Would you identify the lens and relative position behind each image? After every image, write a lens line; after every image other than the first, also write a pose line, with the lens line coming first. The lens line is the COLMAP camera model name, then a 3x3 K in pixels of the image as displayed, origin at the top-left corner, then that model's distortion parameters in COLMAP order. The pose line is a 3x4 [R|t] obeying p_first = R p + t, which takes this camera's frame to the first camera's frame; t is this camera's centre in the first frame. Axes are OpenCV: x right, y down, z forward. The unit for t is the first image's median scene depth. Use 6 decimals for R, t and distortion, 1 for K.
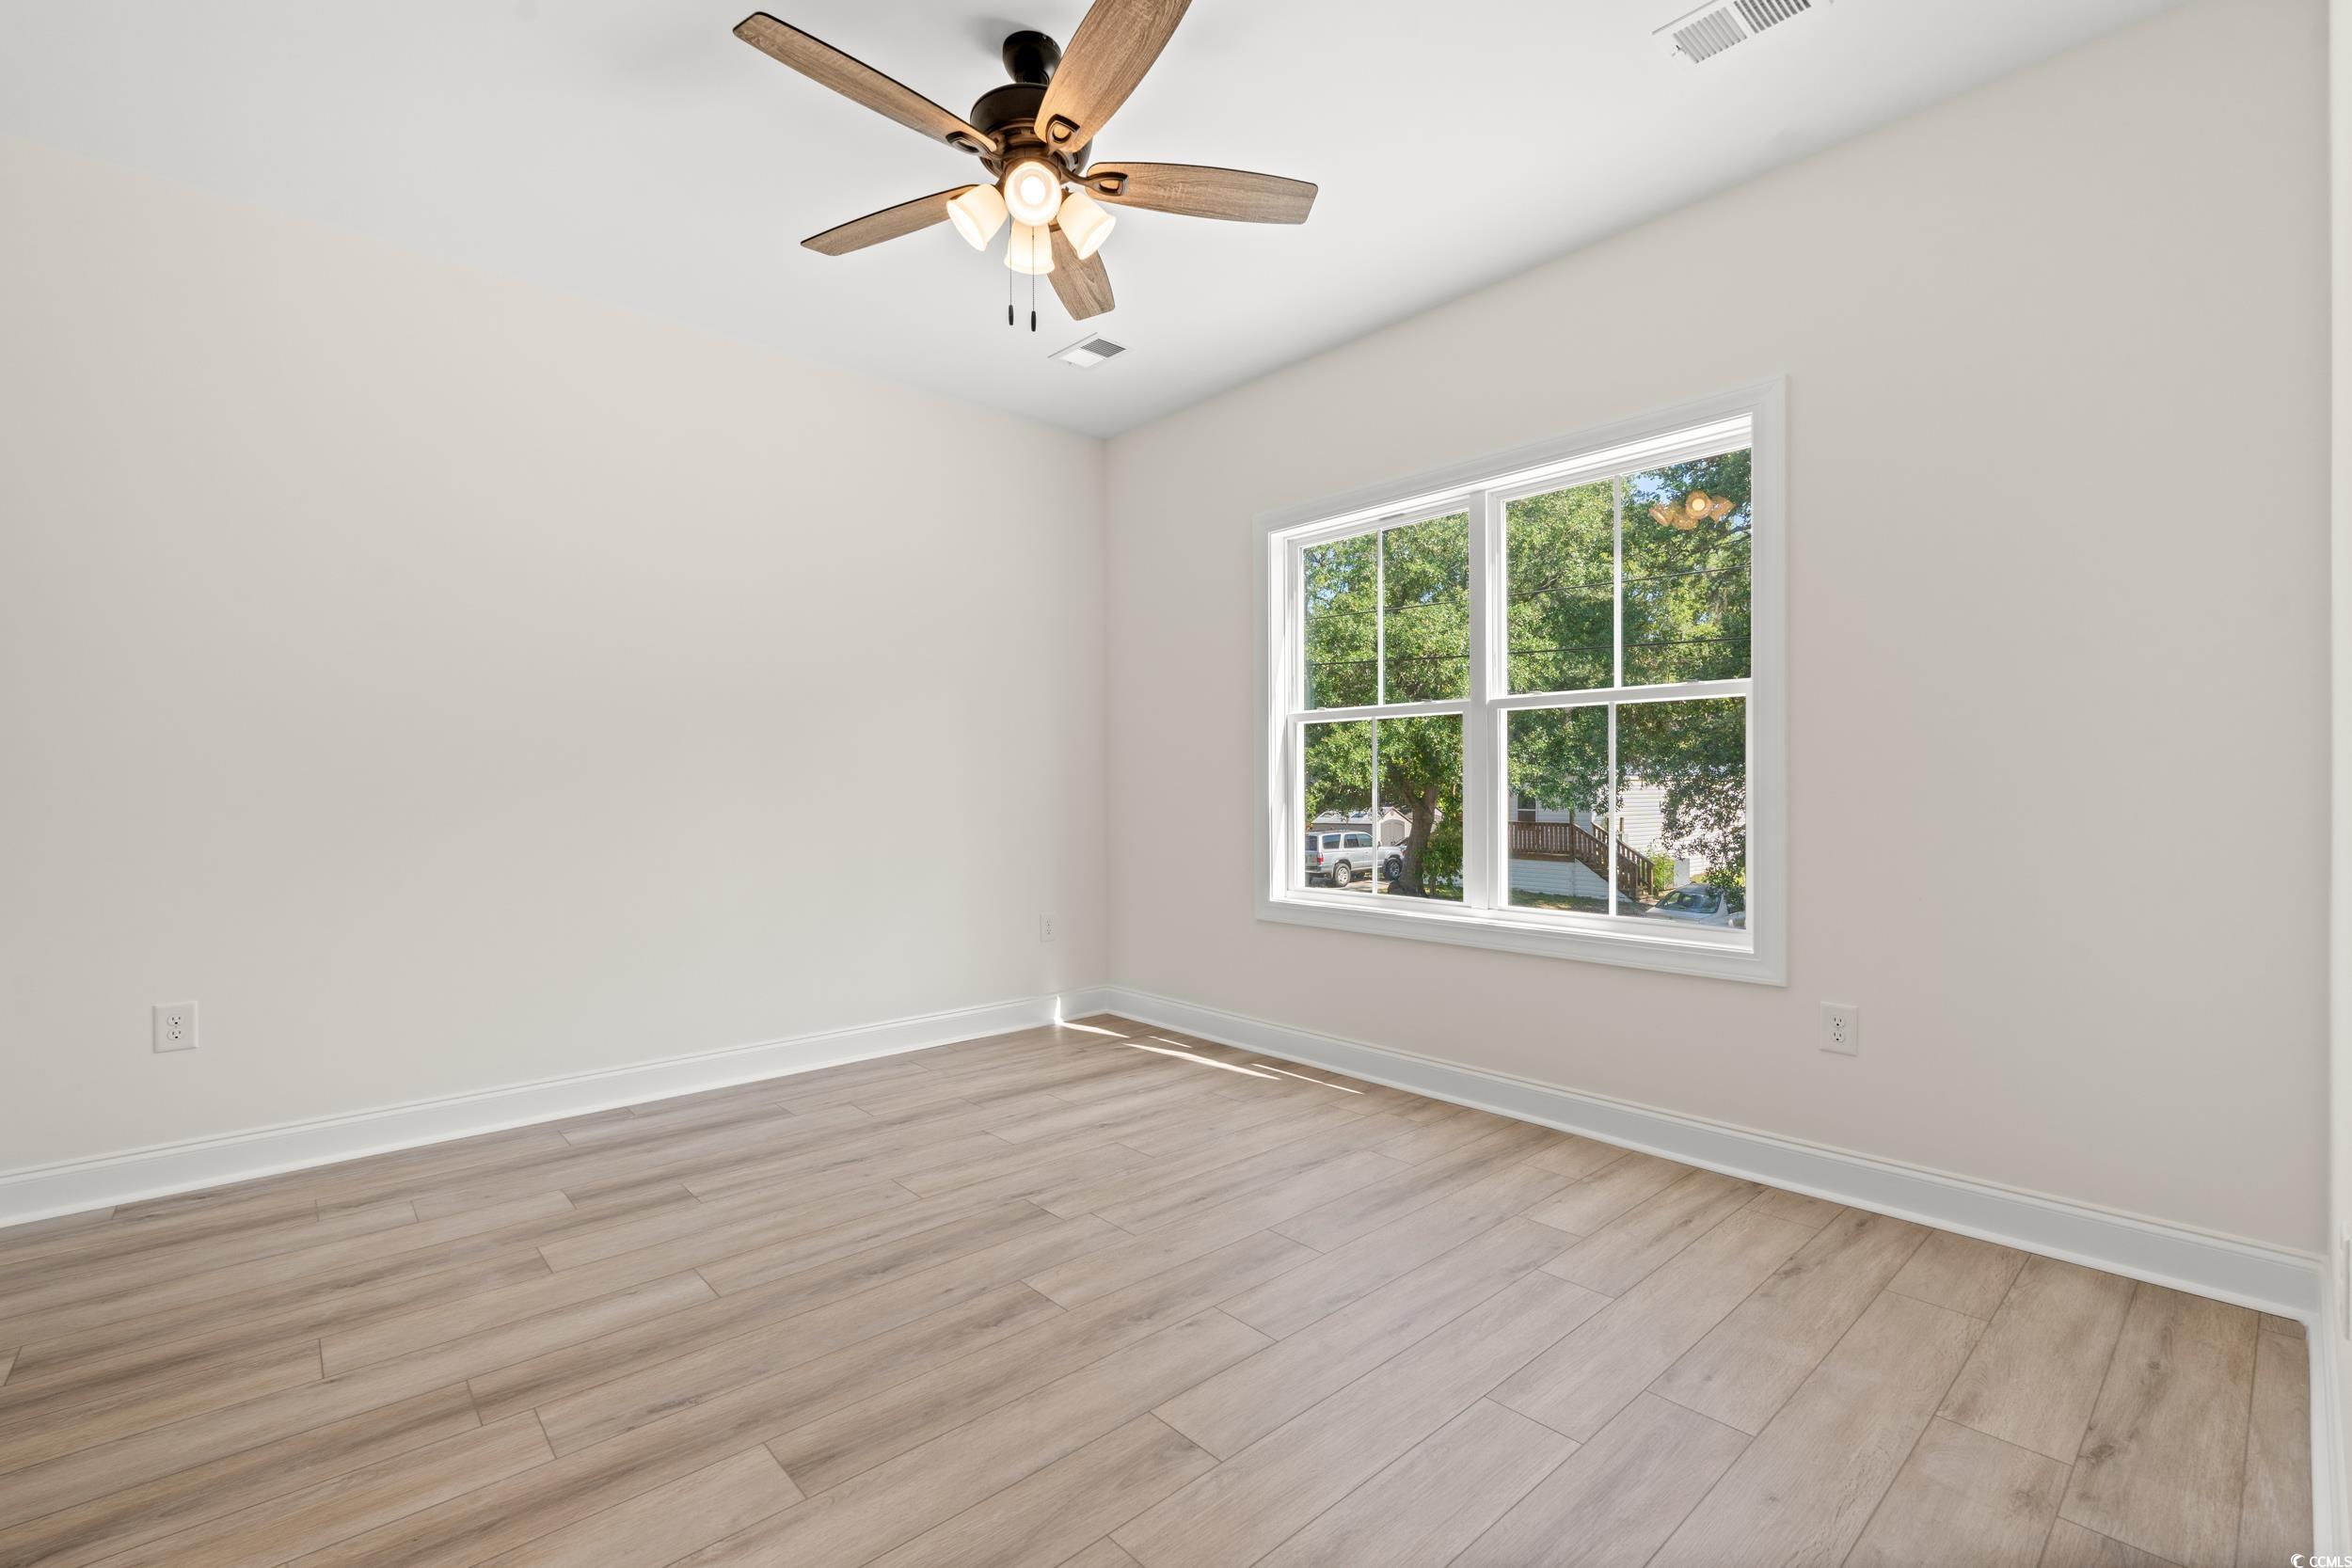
lens RADIAL K [[1034.6, 0, 1176.0], [0, 1034.6, 784.0], [0, 0, 1]] dist [-0.003156, -0.000271]
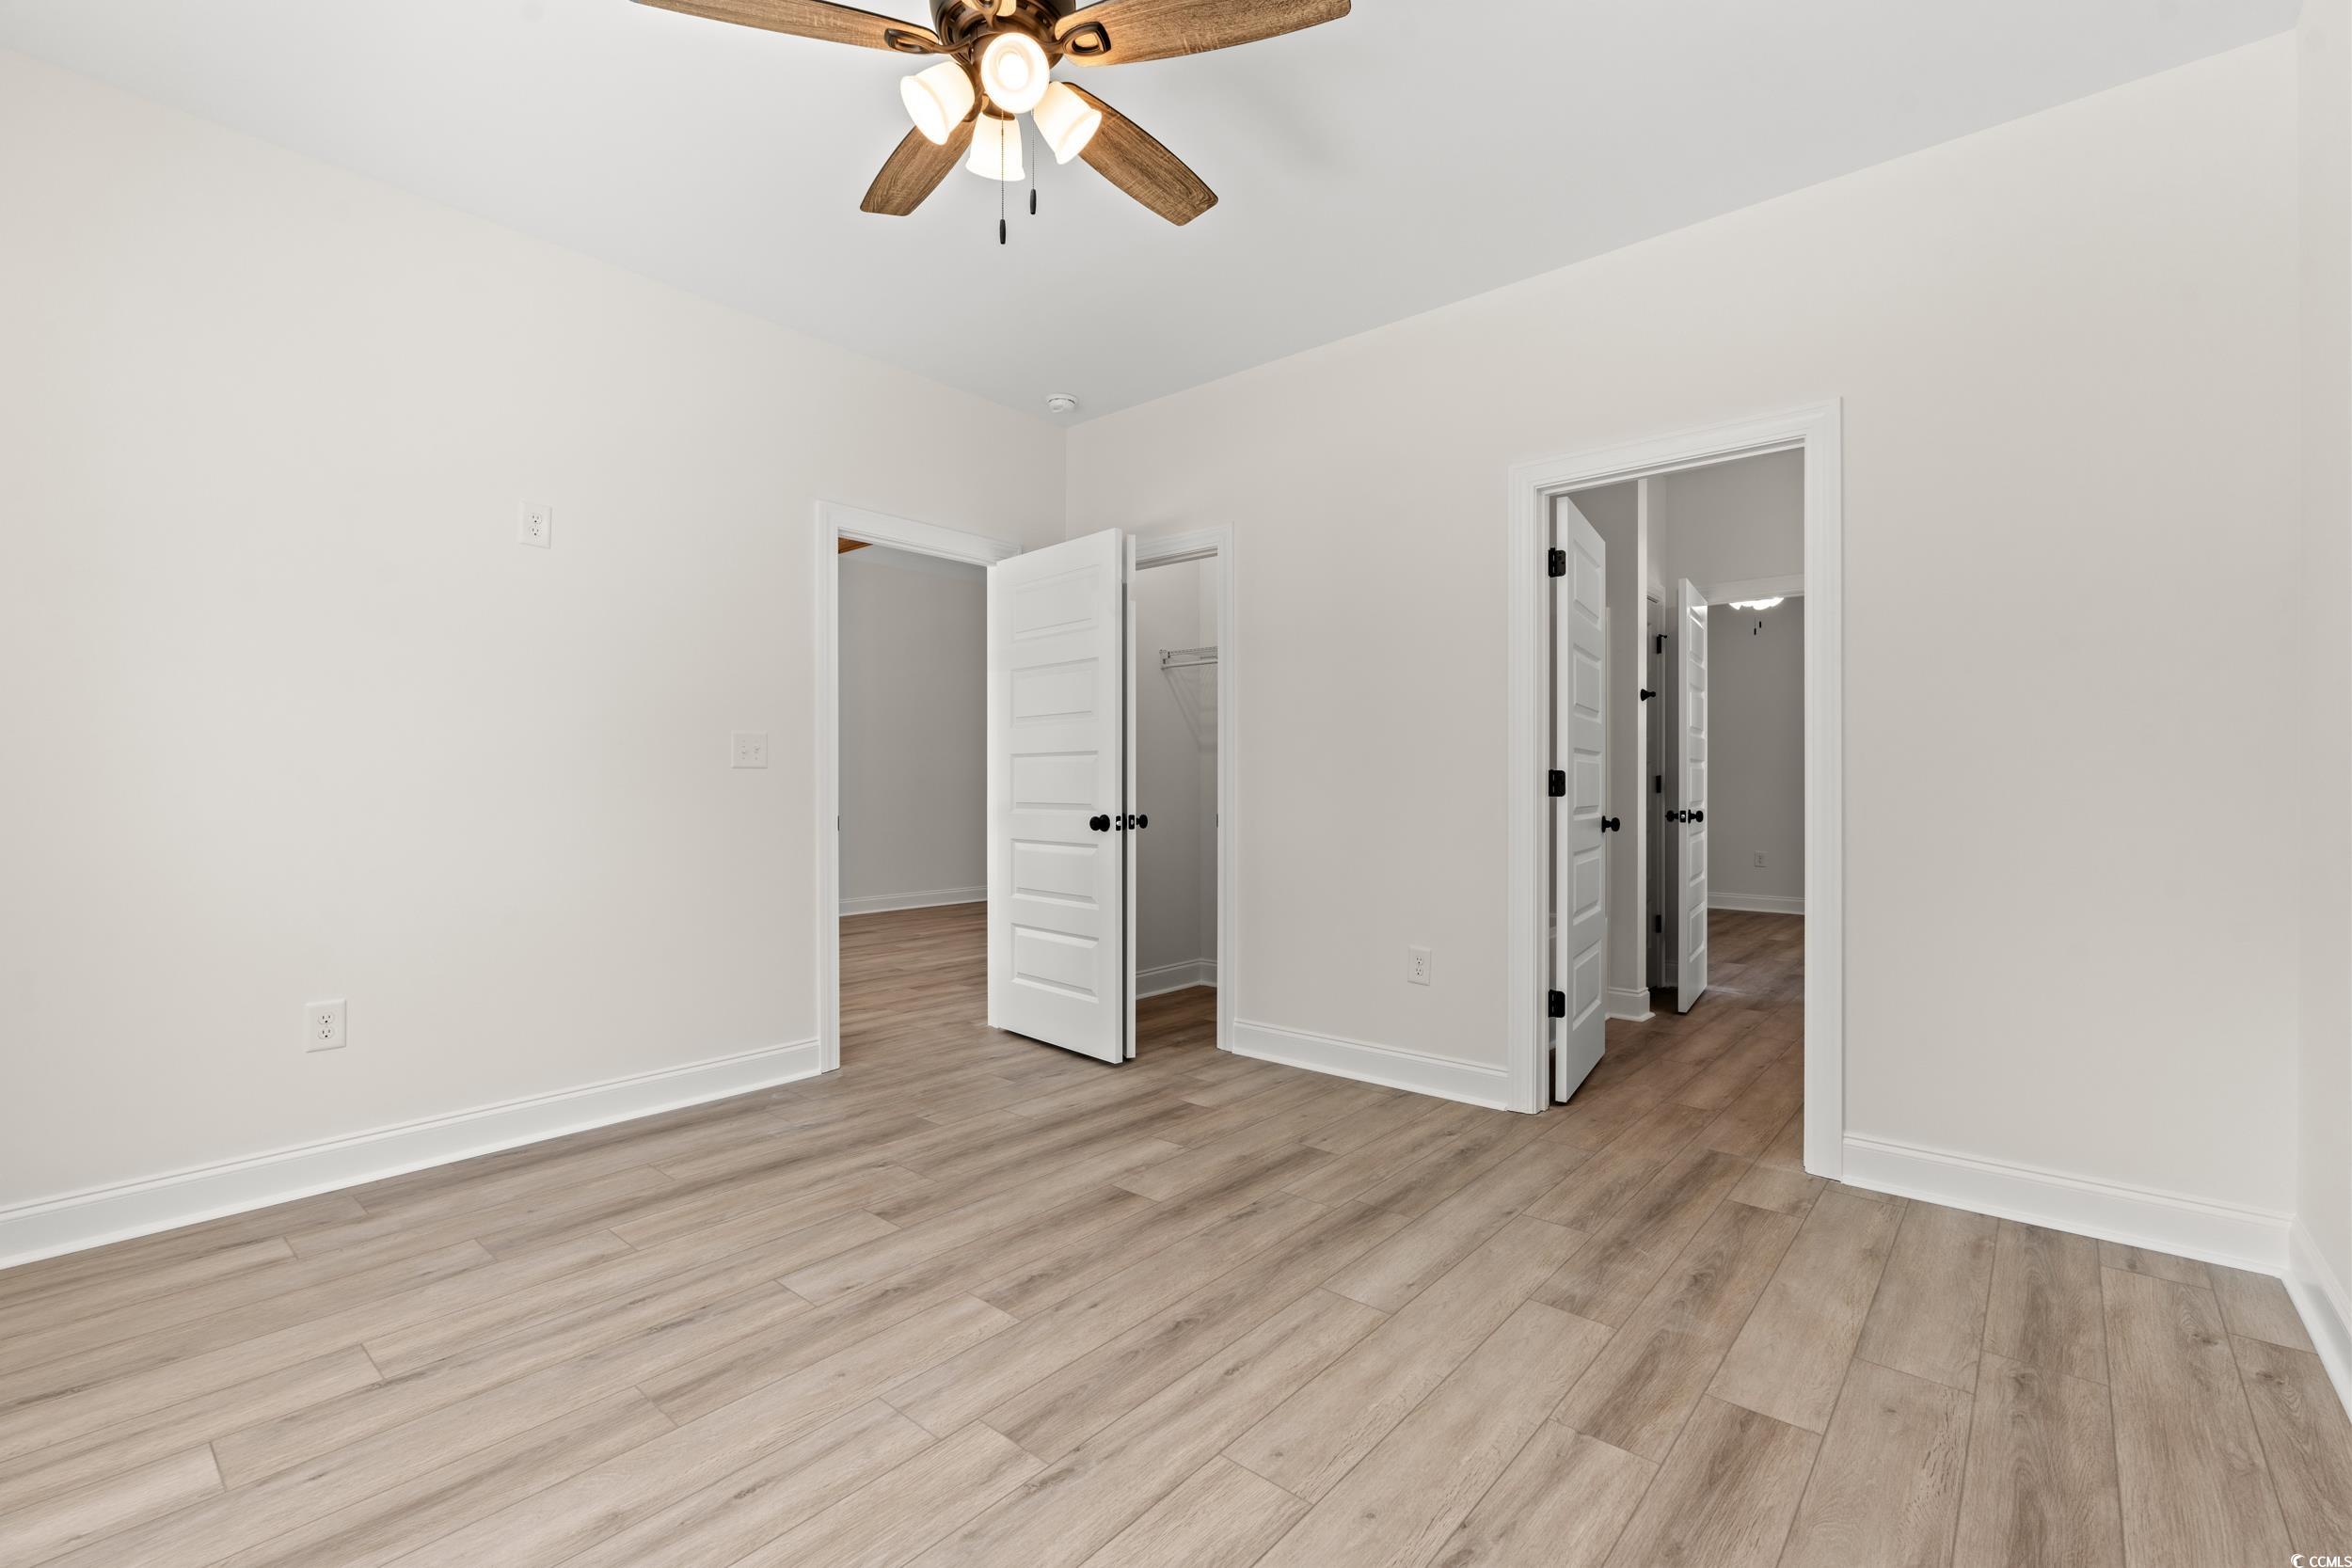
lens RADIAL K [[1034.6, 0, 1176.0], [0, 1034.6, 784.0], [0, 0, 1]] dist [-0.003156, -0.000271]
pose [[-0.992142, 0.006558, -0.124942, -0.183460], [0.006583, 0.999978, 0.000210, 0.004388], [0.124940, -0.000614, -0.992164, 2.014412]]
